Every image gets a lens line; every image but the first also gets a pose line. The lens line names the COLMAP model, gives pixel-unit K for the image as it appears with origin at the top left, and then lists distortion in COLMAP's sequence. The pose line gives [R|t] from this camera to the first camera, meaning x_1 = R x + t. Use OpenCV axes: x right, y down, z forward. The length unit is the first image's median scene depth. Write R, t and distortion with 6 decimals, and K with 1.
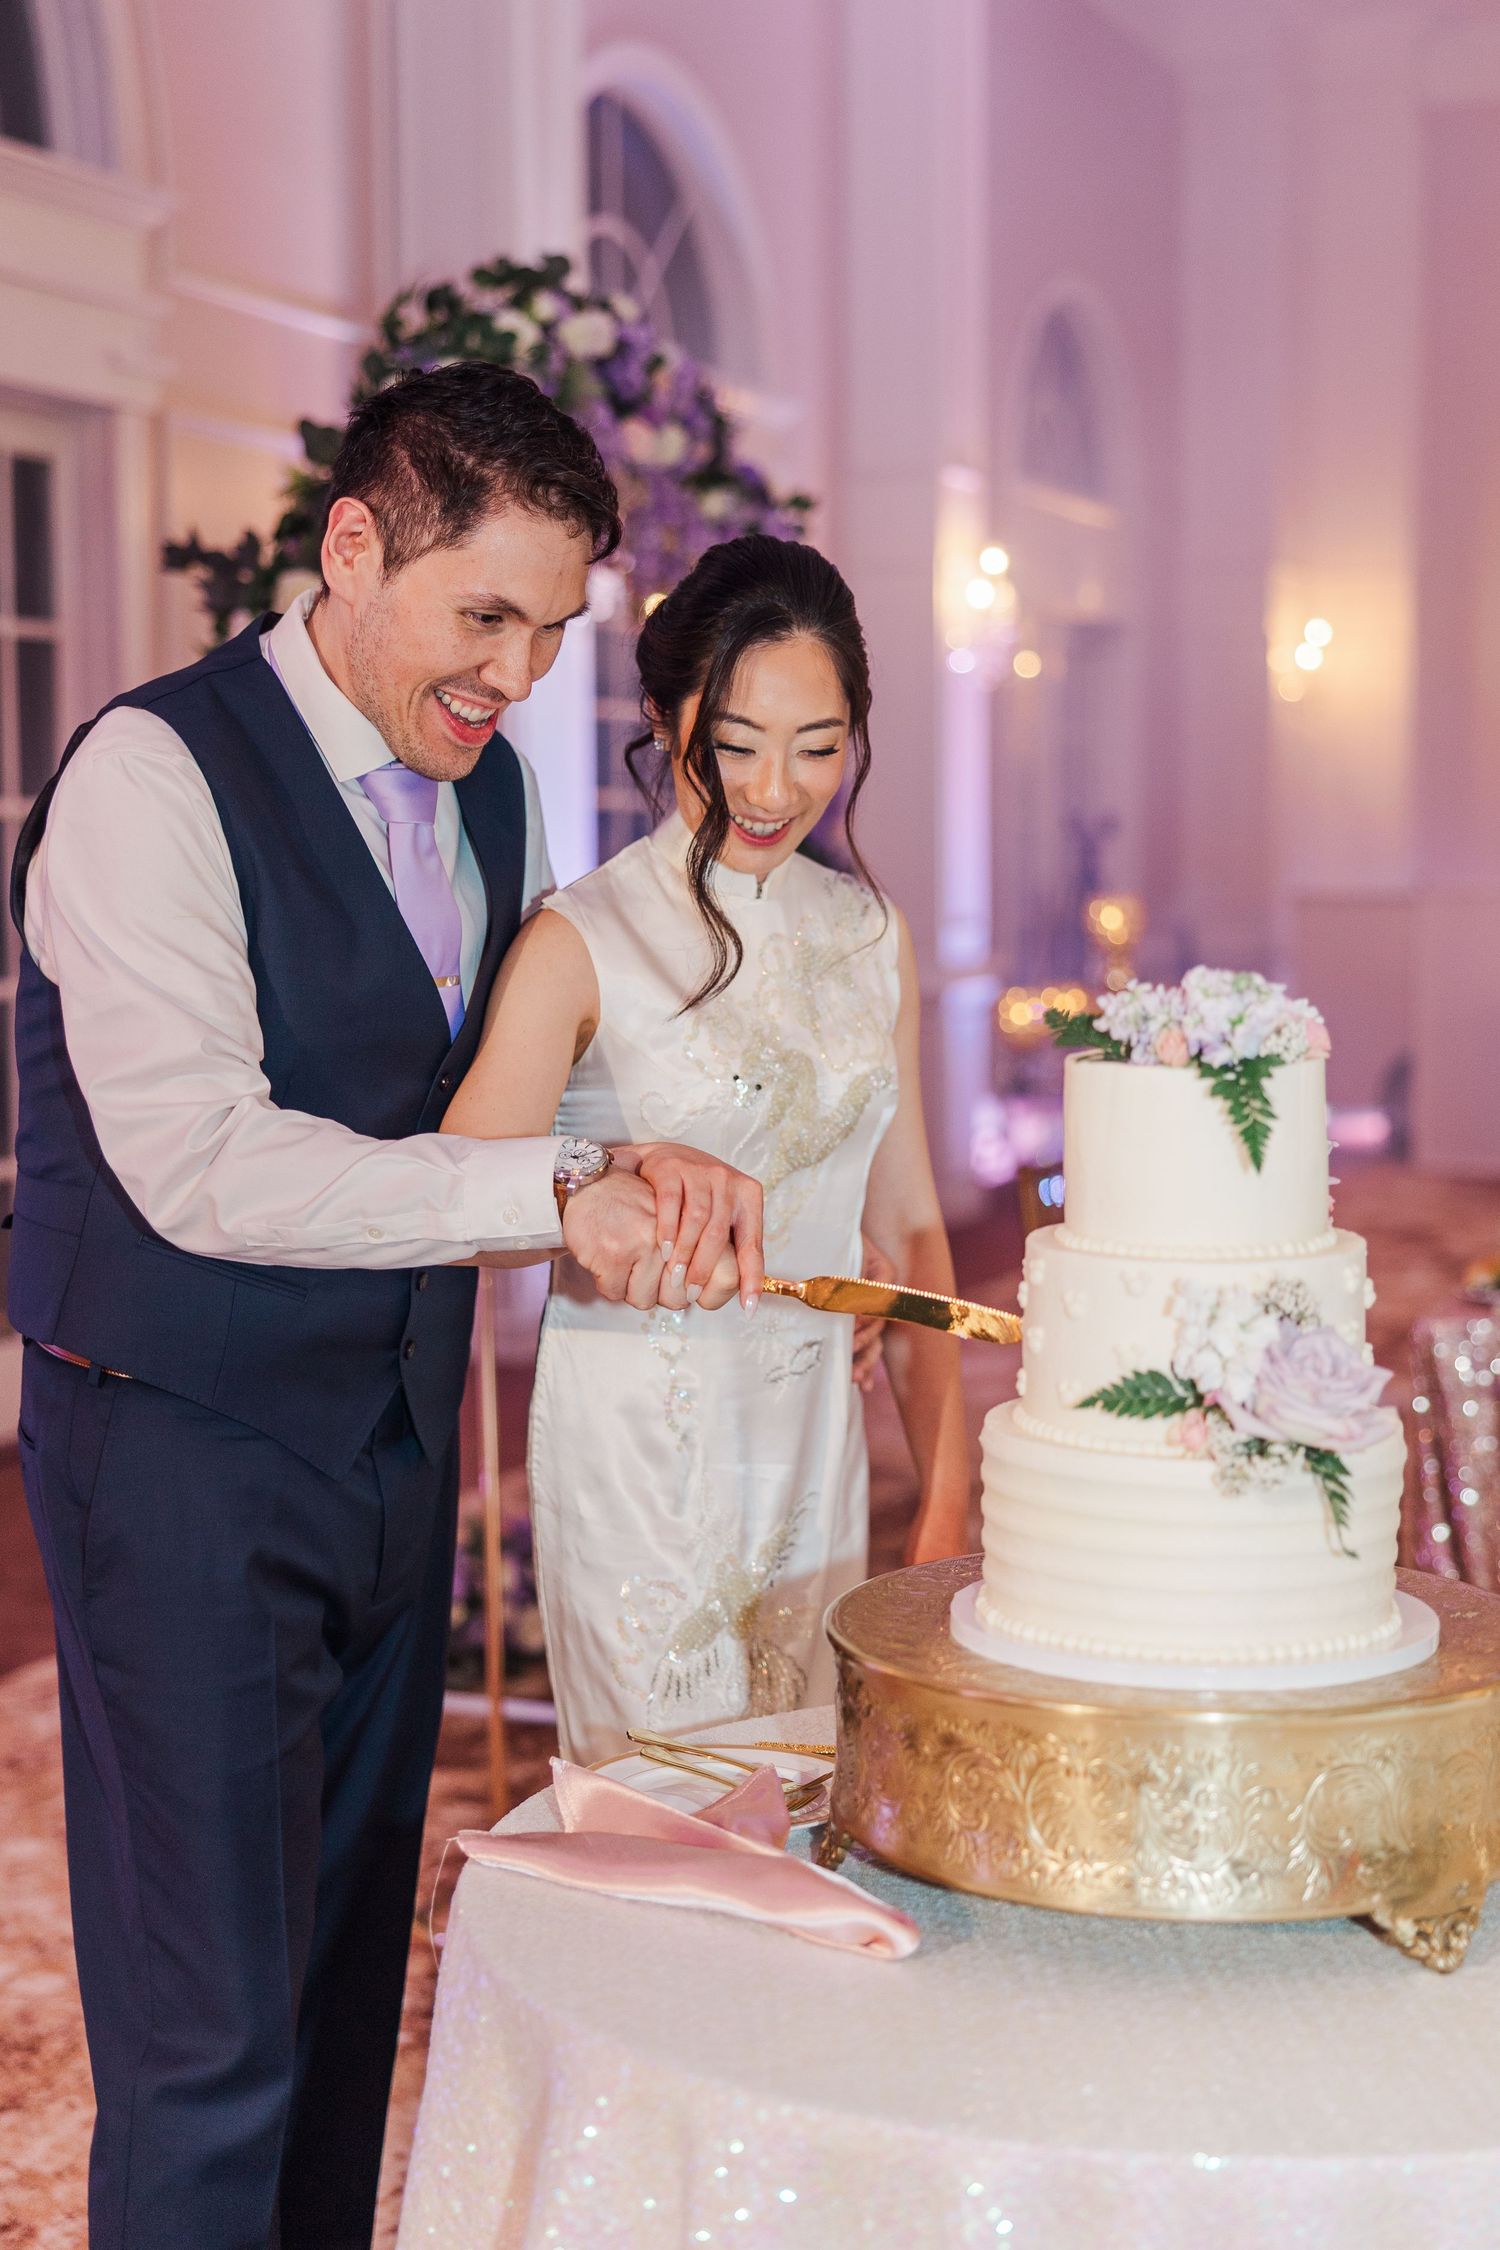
lens RADIAL K [[3266.7, 0, 749.9], [0, 3266.7, 1122.2], [0, 0, 1]] dist [0.015628, 0.000000]
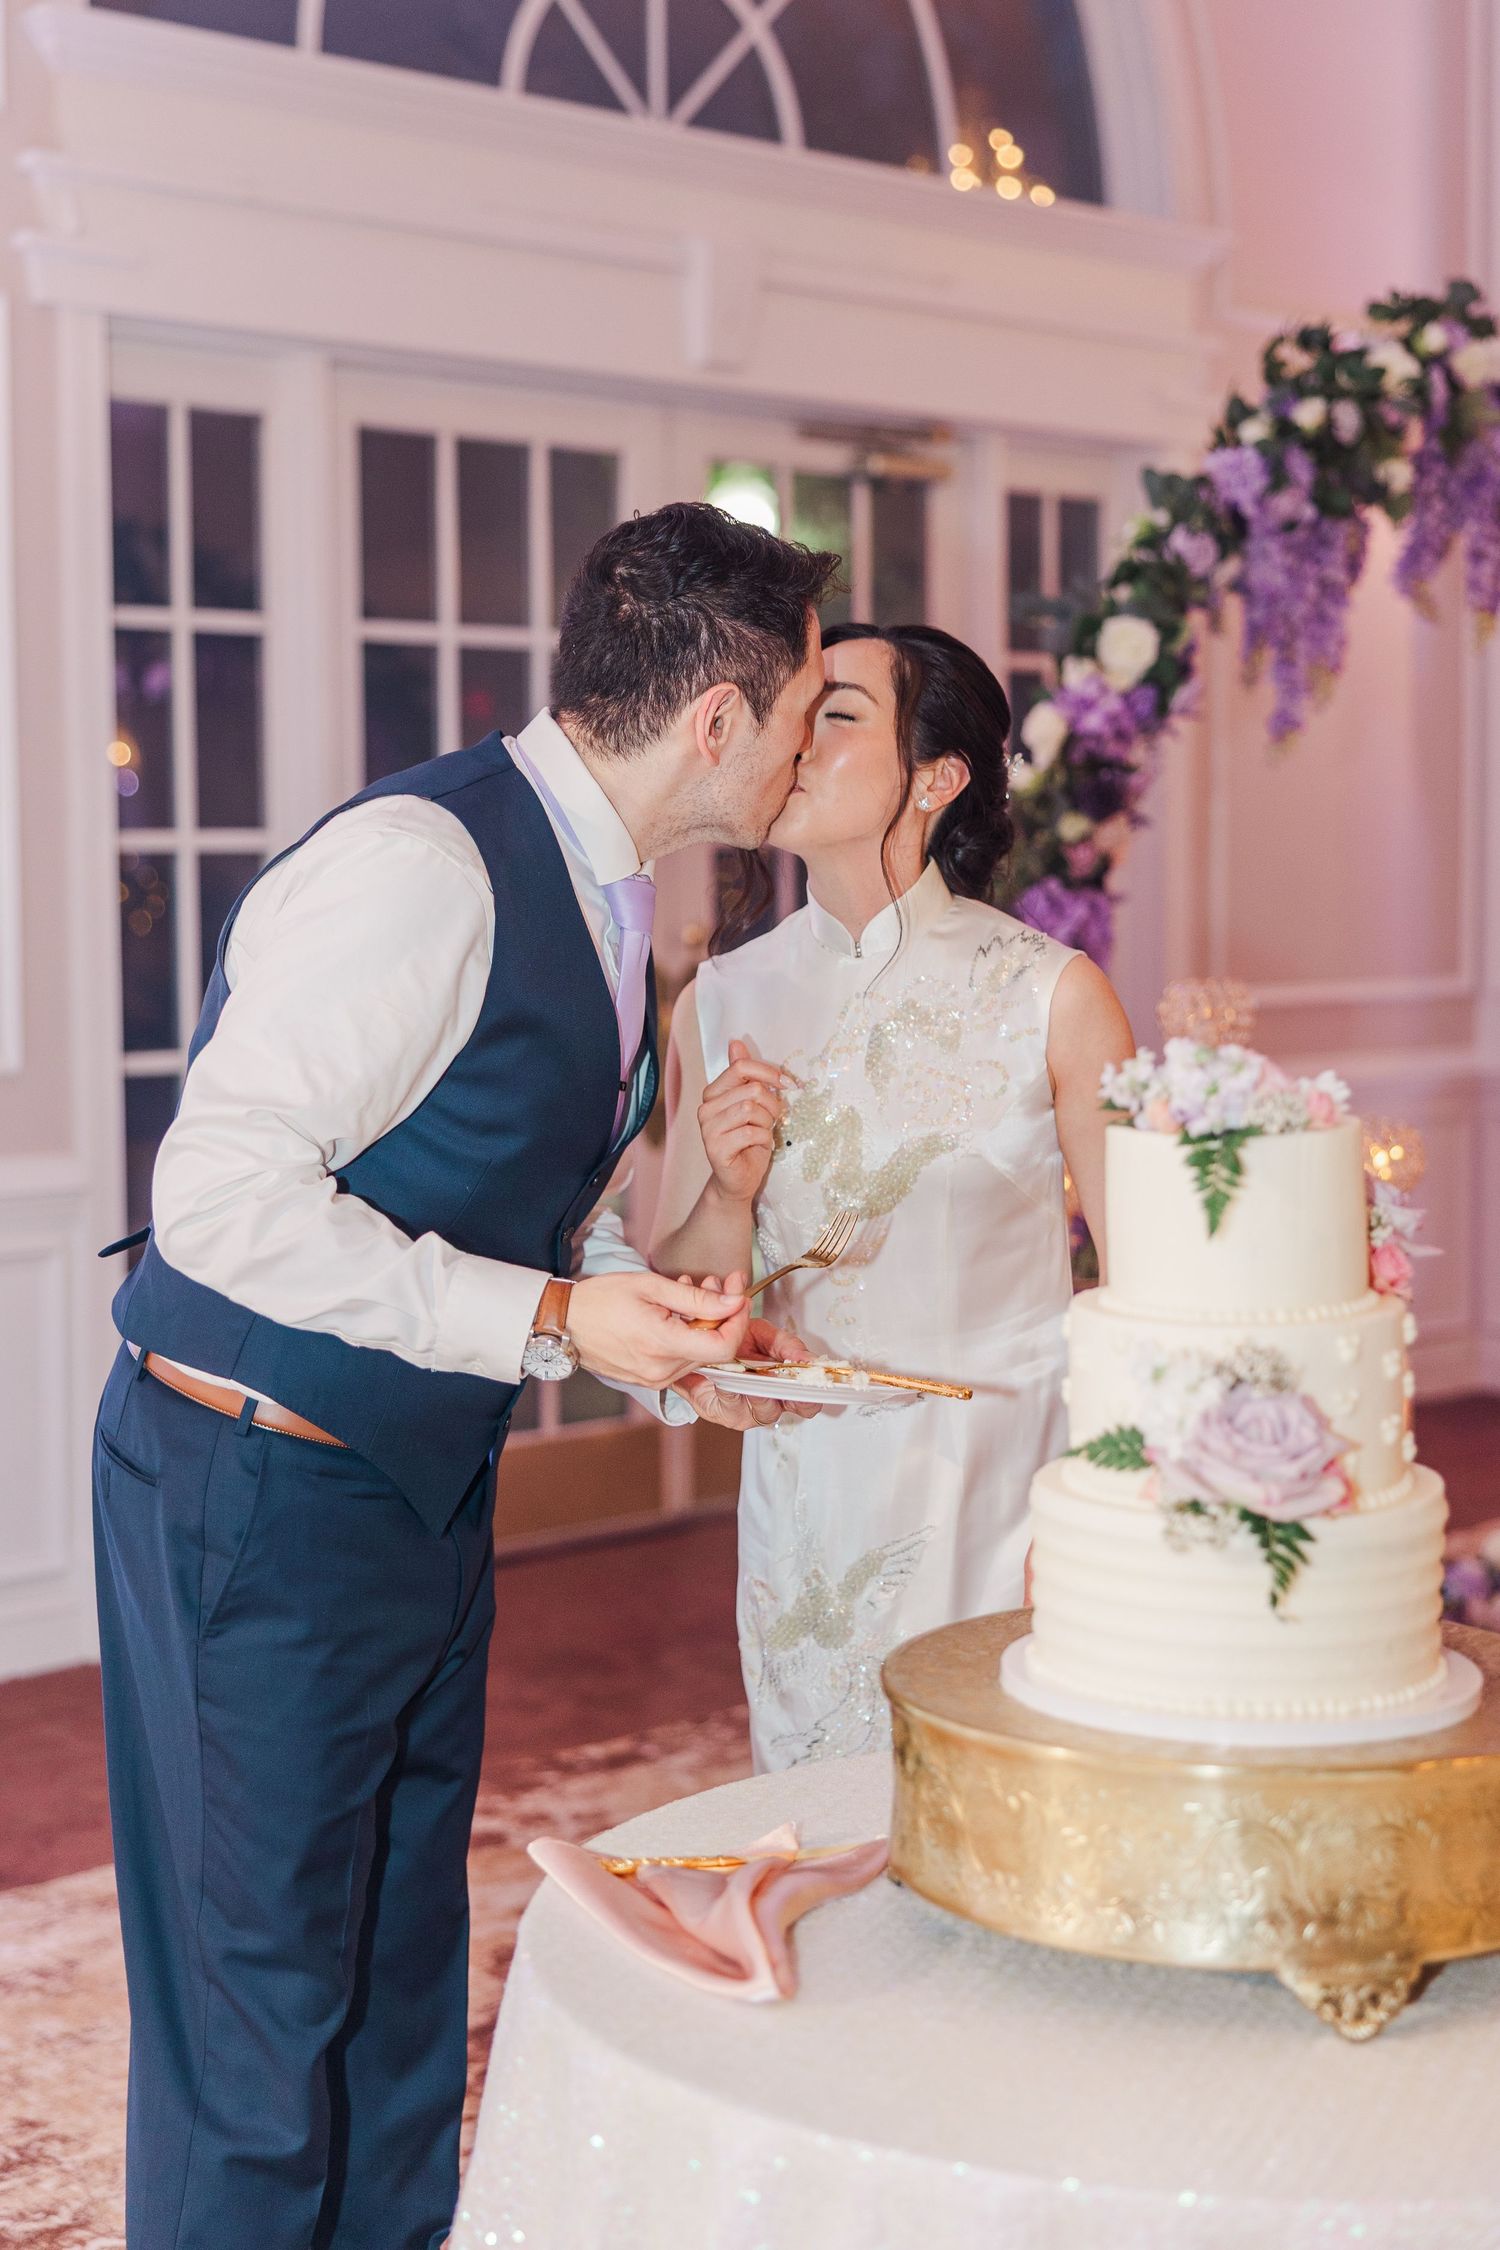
lens RADIAL K [[3266.7, 0, 751.9], [0, 3266.7, 1127.0], [0, 0, 1]] dist [0.015628, 0.000000]
pose [[0.918333, 0.031986, -0.394514, 0.419781], [-0.032105, 0.999465, 0.006301, -0.021554], [0.394504, 0.006879, 0.918869, -0.001858]]
